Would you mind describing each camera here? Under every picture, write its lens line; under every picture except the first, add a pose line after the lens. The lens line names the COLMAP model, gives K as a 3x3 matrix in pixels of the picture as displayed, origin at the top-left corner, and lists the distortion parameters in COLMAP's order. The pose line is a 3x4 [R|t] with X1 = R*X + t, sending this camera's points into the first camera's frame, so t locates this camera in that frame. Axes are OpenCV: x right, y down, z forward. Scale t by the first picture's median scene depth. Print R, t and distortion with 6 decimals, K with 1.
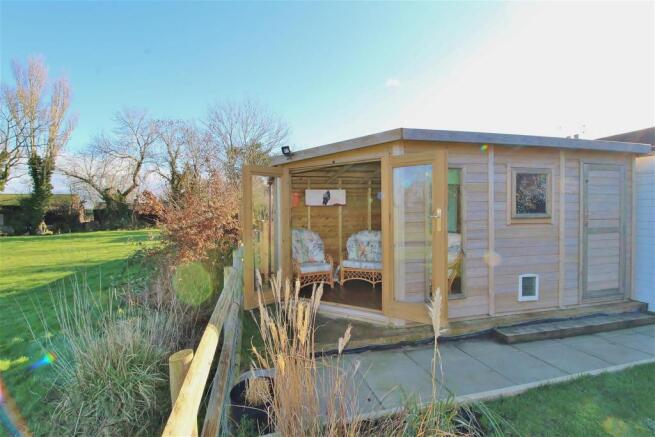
lens RADIAL K [[304.2, 0, 324.9], [0, 304.2, 218.9], [0, 0, 1]] dist [-0.003046, -0.004365]
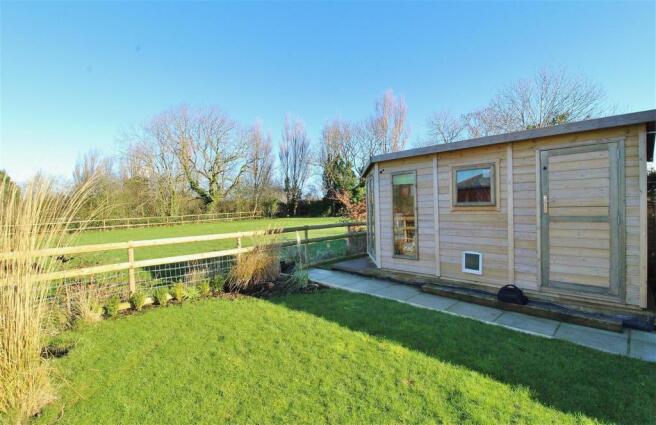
lens RADIAL K [[312.2, 0, 322.8], [0, 312.2, 214.6], [0, 0, 1]] dist [-0.006046, -0.000661]
pose [[0.492792, 0.022270, -0.869862, 1.037822], [0.010415, 0.999450, 0.031489, -0.009689], [0.870085, -0.024577, 0.492289, -0.098515]]
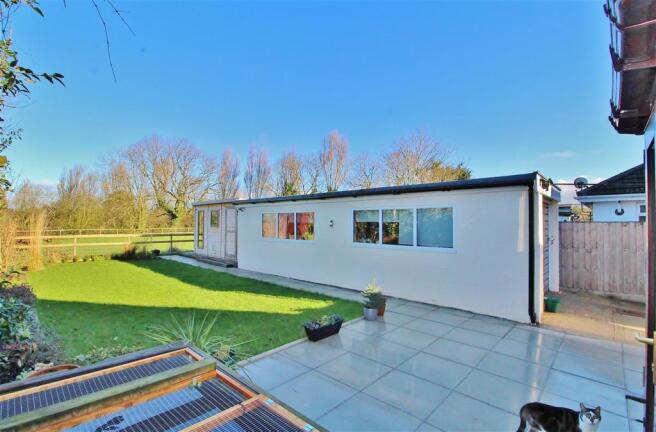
lens RADIAL K [[308.6, 0, 329.1], [0, 308.6, 219.5], [0, 0, 1]] dist [-0.016182, -0.001331]
pose [[0.539389, 0.001119, -0.842056, 2.806544], [-0.024853, 0.999585, -0.014591, -0.040461], [0.841690, 0.028798, 0.539192, 0.204639]]
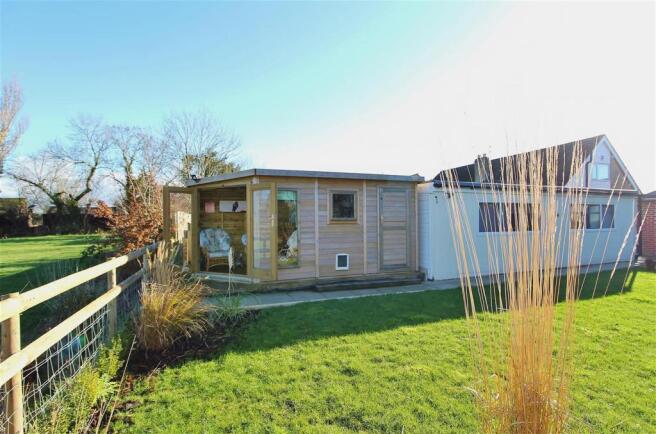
lens RADIAL K [[308.6, 0, 326.8], [0, 308.6, 216.7], [0, 0, 1]] dist [-0.016182, -0.001331]
pose [[0.994125, 0.004626, 0.108136, 0.284142], [-0.001785, 0.999651, -0.026357, 0.015510], [-0.108220, 0.026010, 0.993787, -0.486434]]
